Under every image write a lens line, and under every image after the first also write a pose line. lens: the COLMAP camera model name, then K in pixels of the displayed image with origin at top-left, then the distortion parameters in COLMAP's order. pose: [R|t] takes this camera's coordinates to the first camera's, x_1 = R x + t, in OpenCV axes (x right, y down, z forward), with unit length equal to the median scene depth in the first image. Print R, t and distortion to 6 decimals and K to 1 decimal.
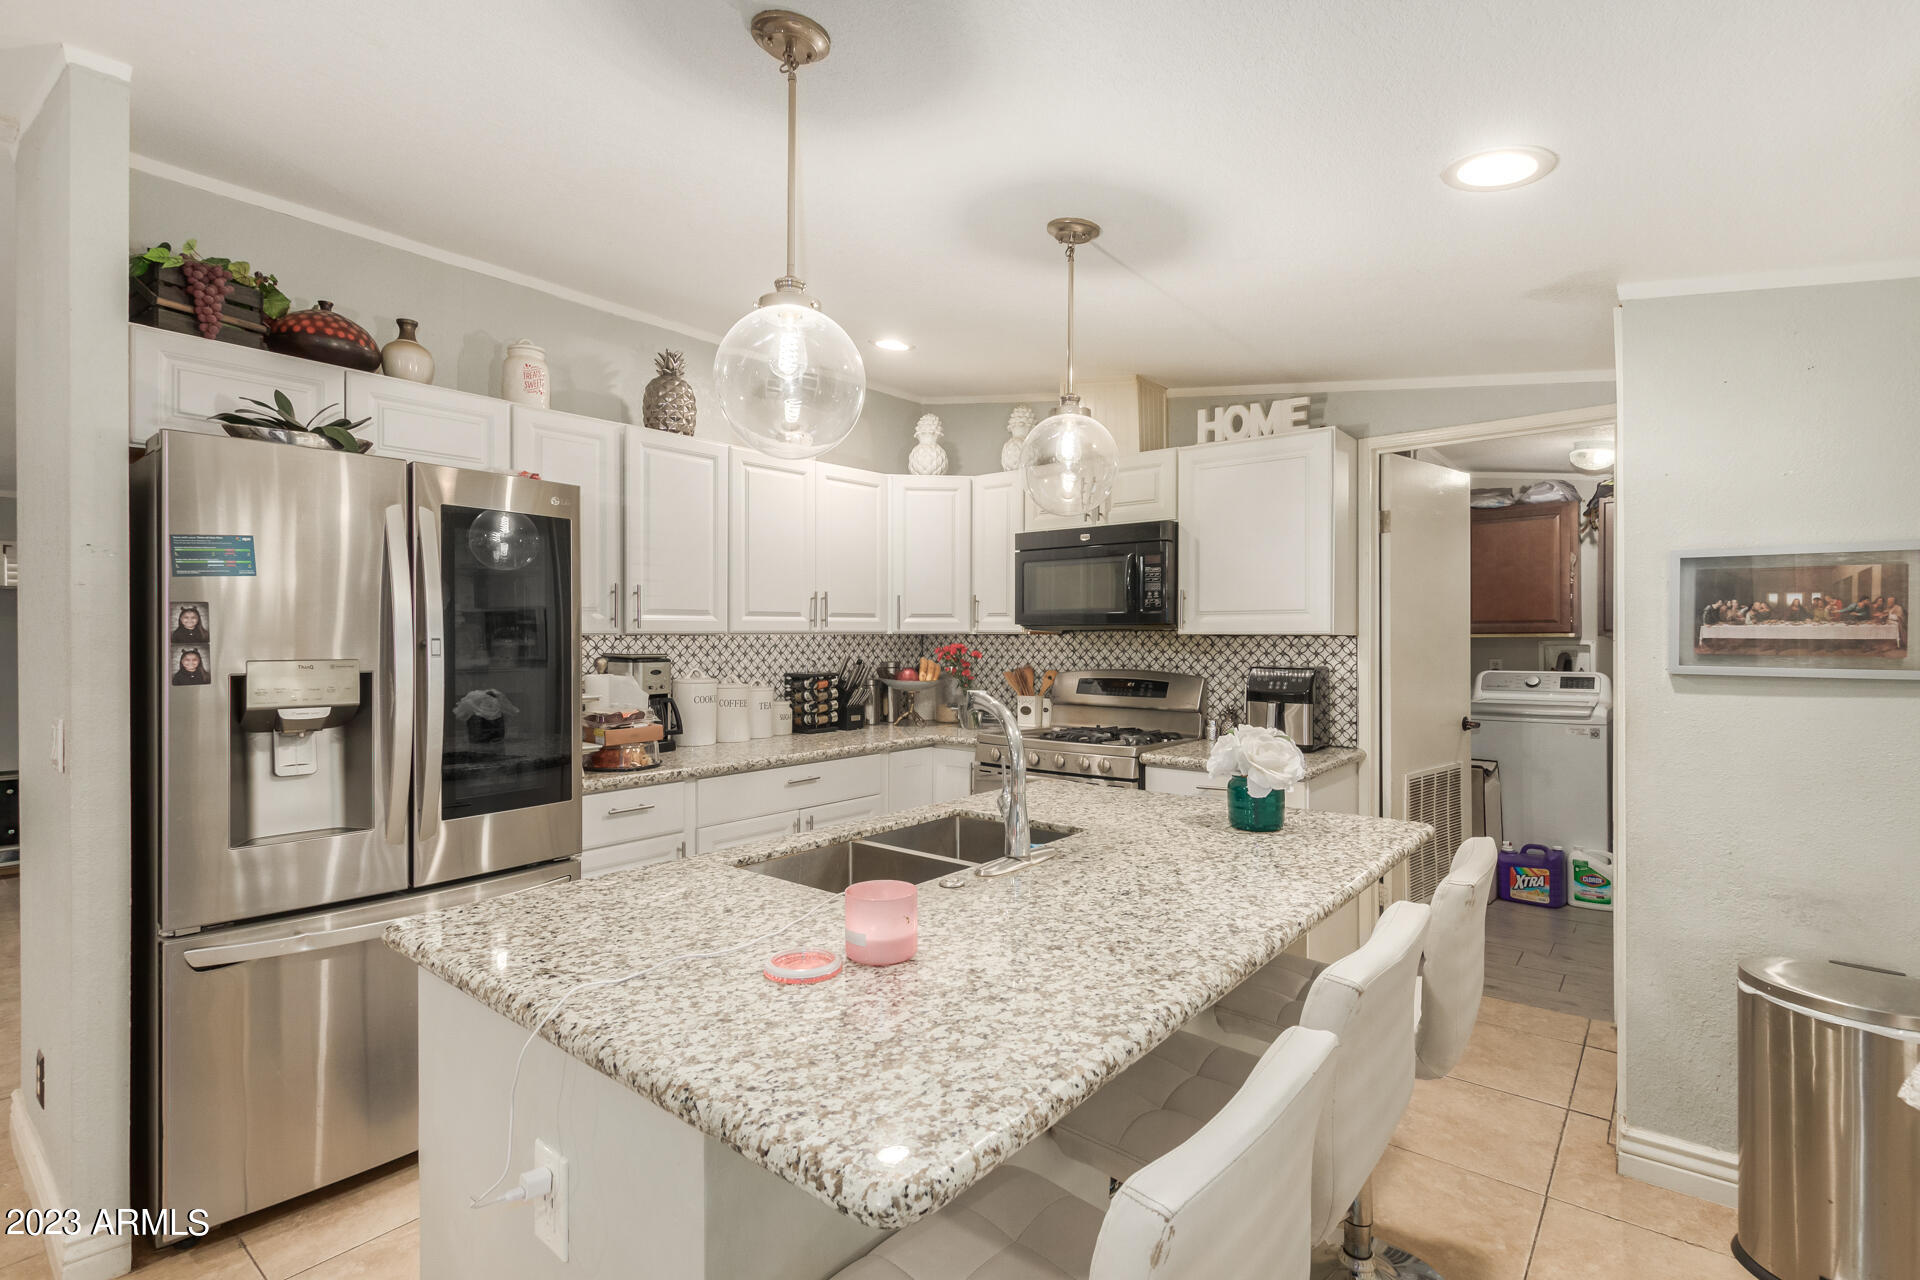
lens RADIAL K [[891.0, 0, 970.9], [0, 891.0, 630.7], [0, 0, 1]] dist [0.015265, -0.005155]
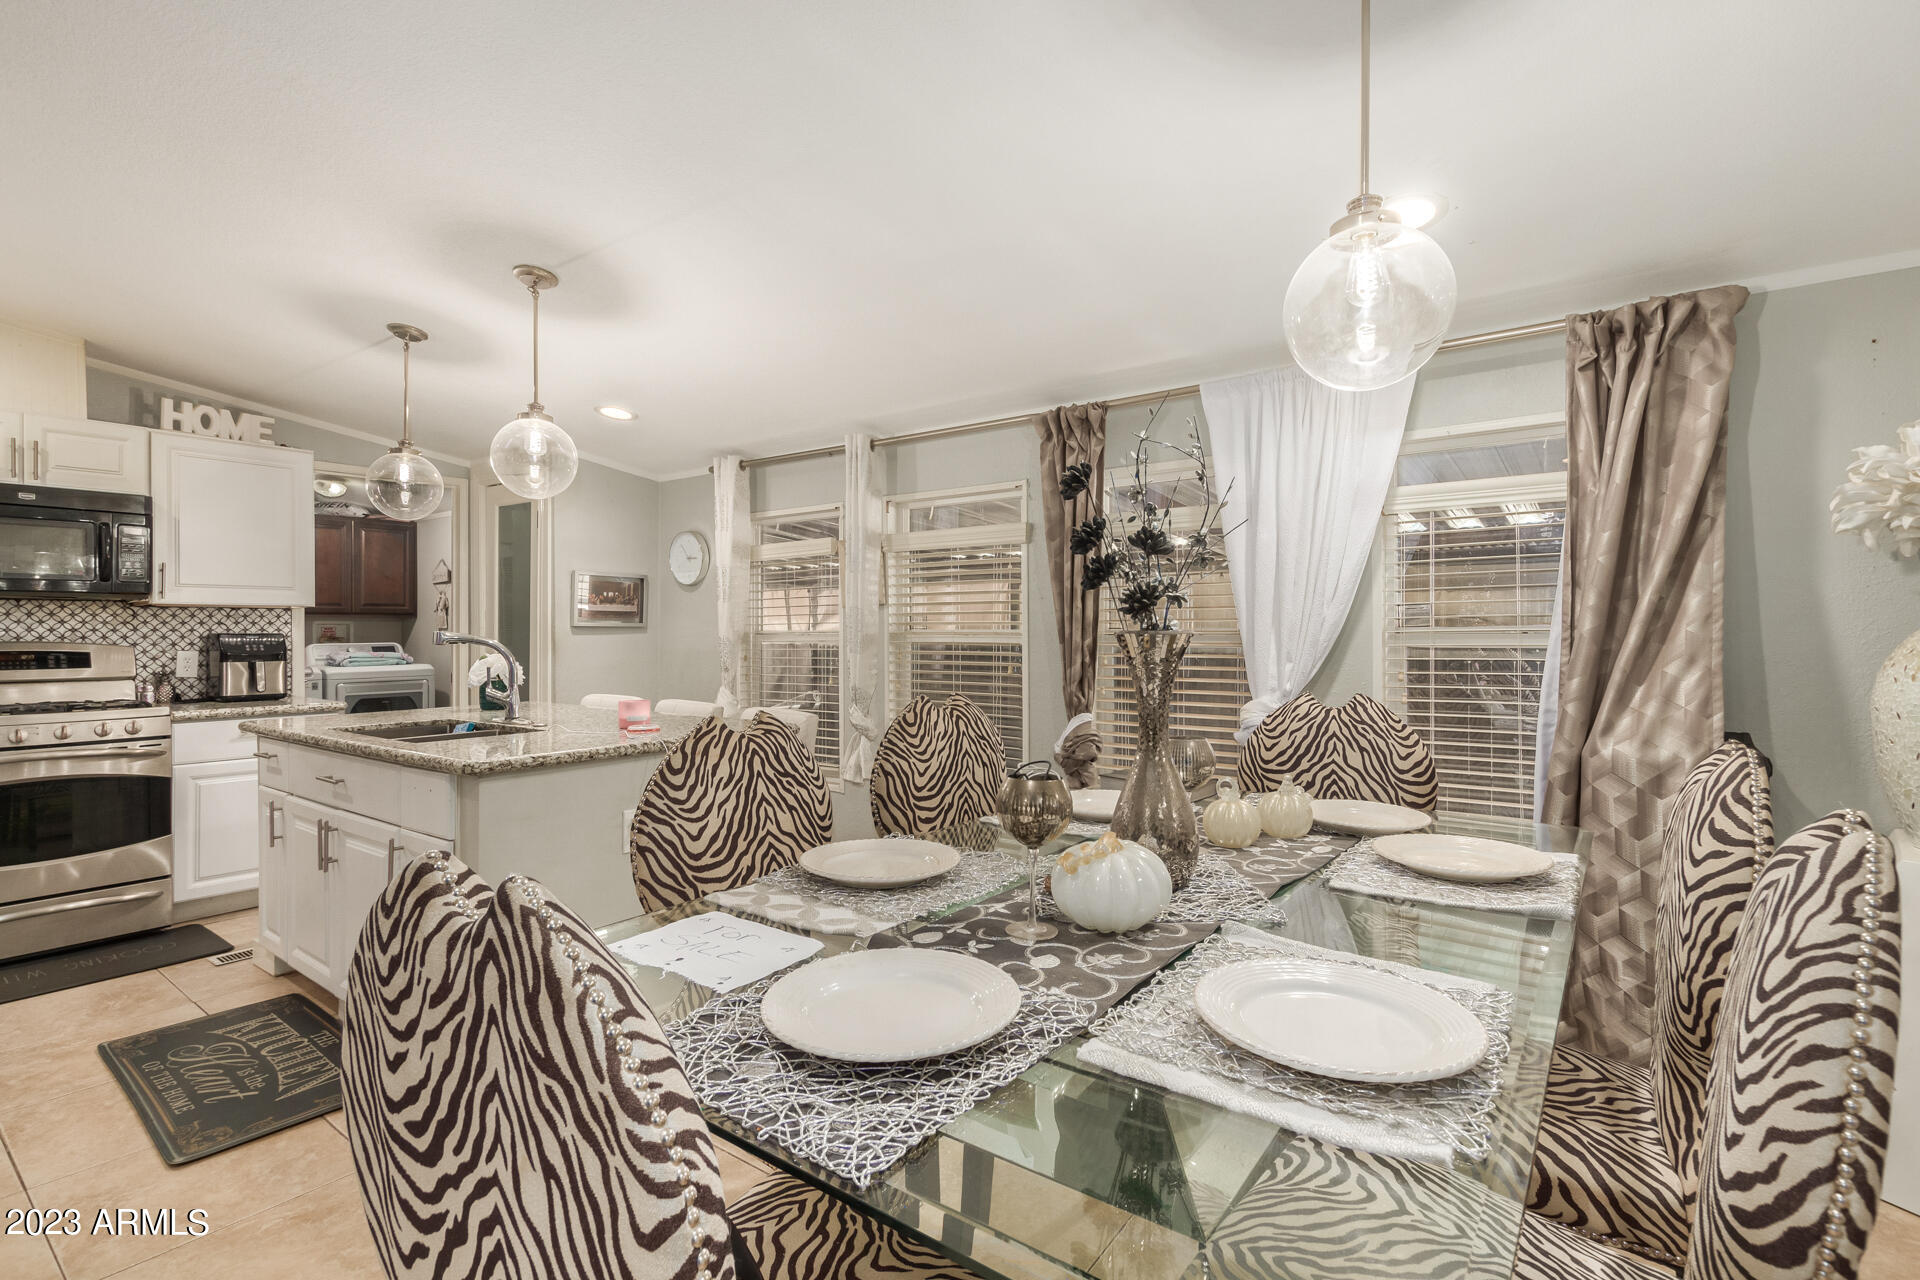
lens RADIAL K [[891.0, 0, 962.0], [0, 891.0, 629.6], [0, 0, 1]] dist [0.015265, -0.005155]
pose [[-0.031430, 0.001748, 0.999504, -0.839868], [-0.001517, 0.999997, -0.001796, 0.034095], [-0.999505, -0.001573, -0.031428, 0.061747]]
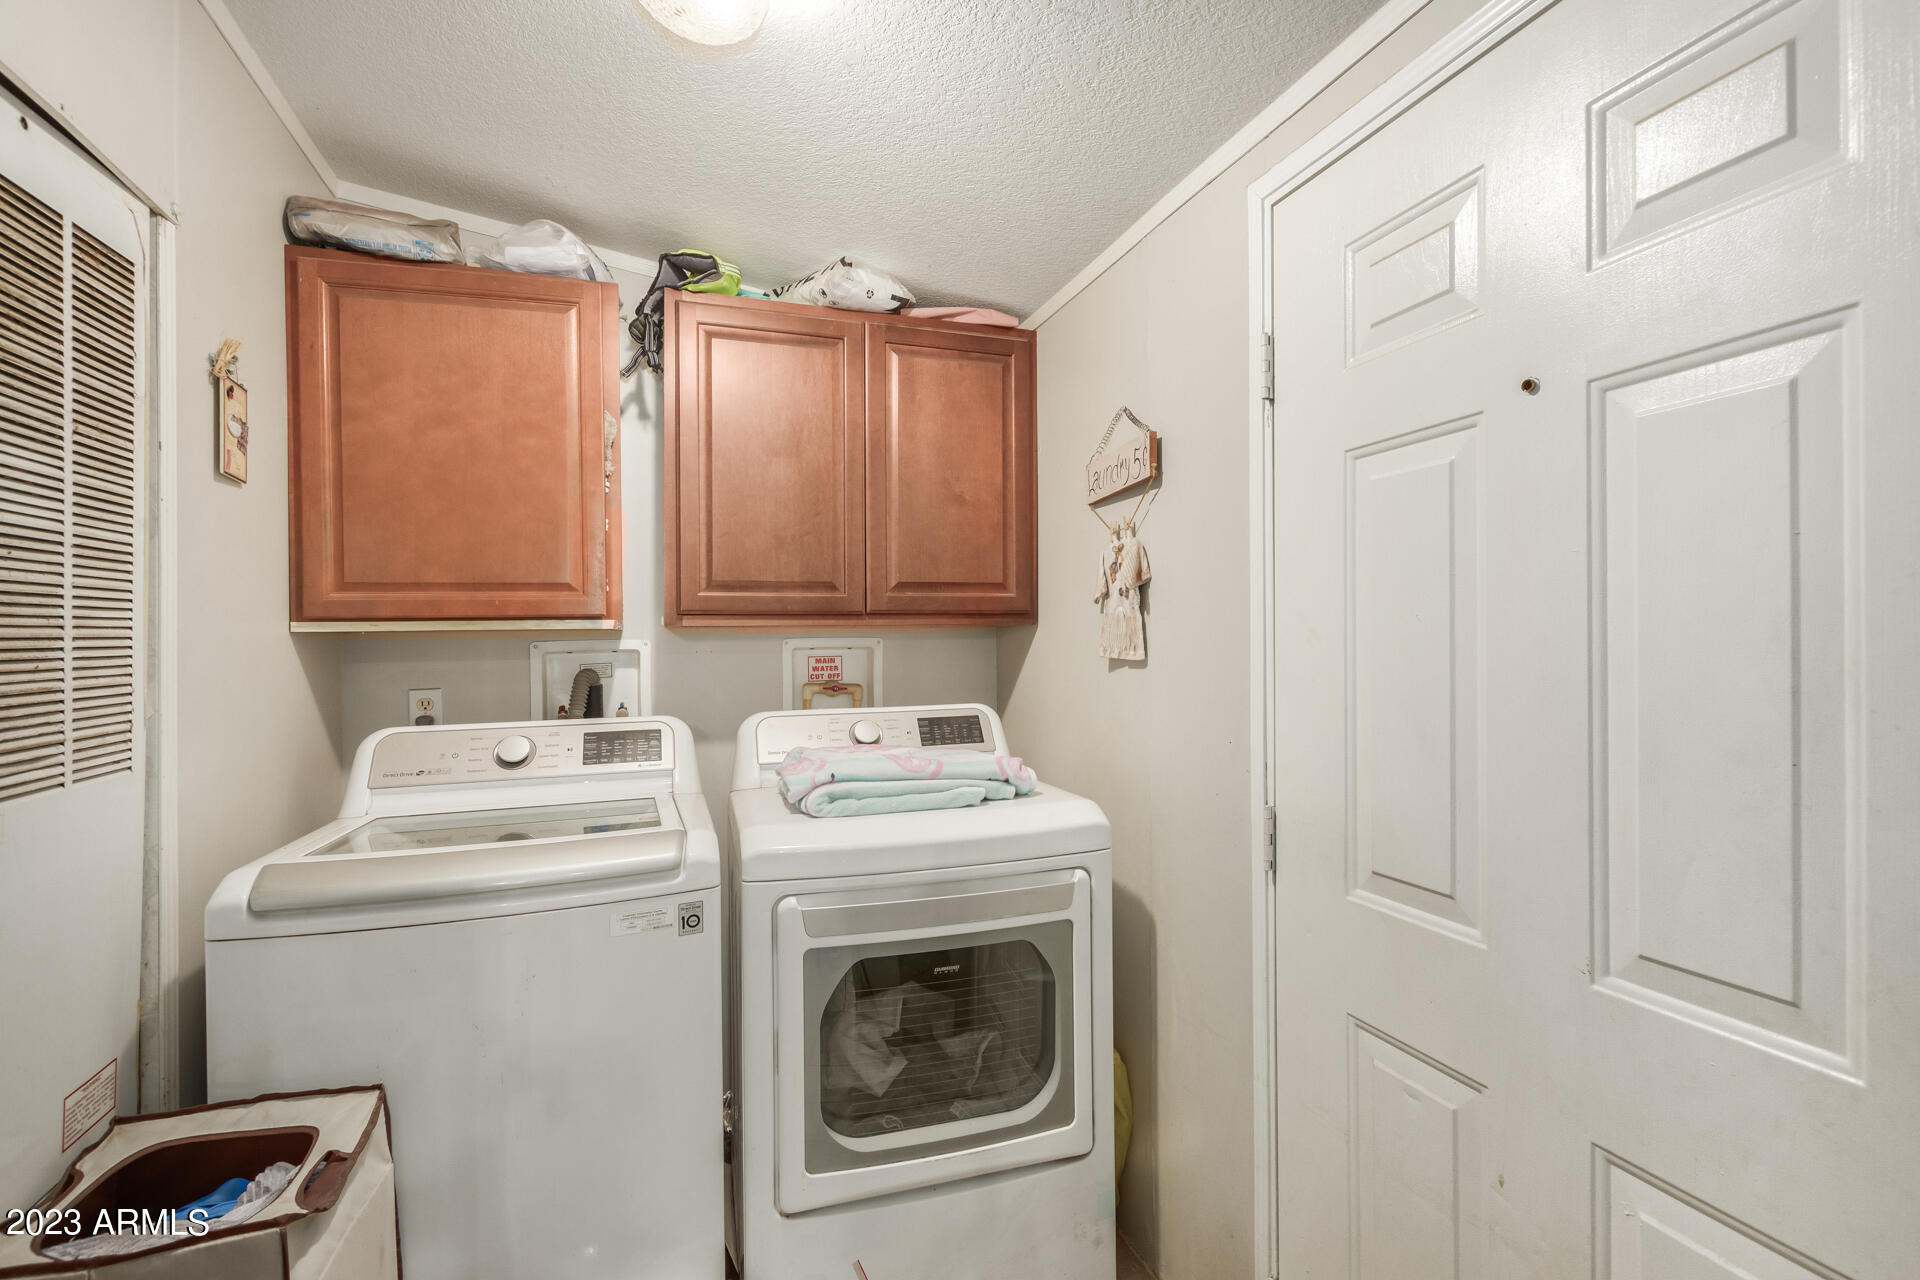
lens RADIAL K [[891.0, 0, 966.4], [0, 891.0, 640.4], [0, 0, 1]] dist [0.015265, -0.005155]
pose [[0.527029, -0.000767, 0.849847, 0.563708], [0.006165, 0.999977, -0.002921, 0.018715], [-0.849825, 0.006778, 0.527021, 0.884387]]
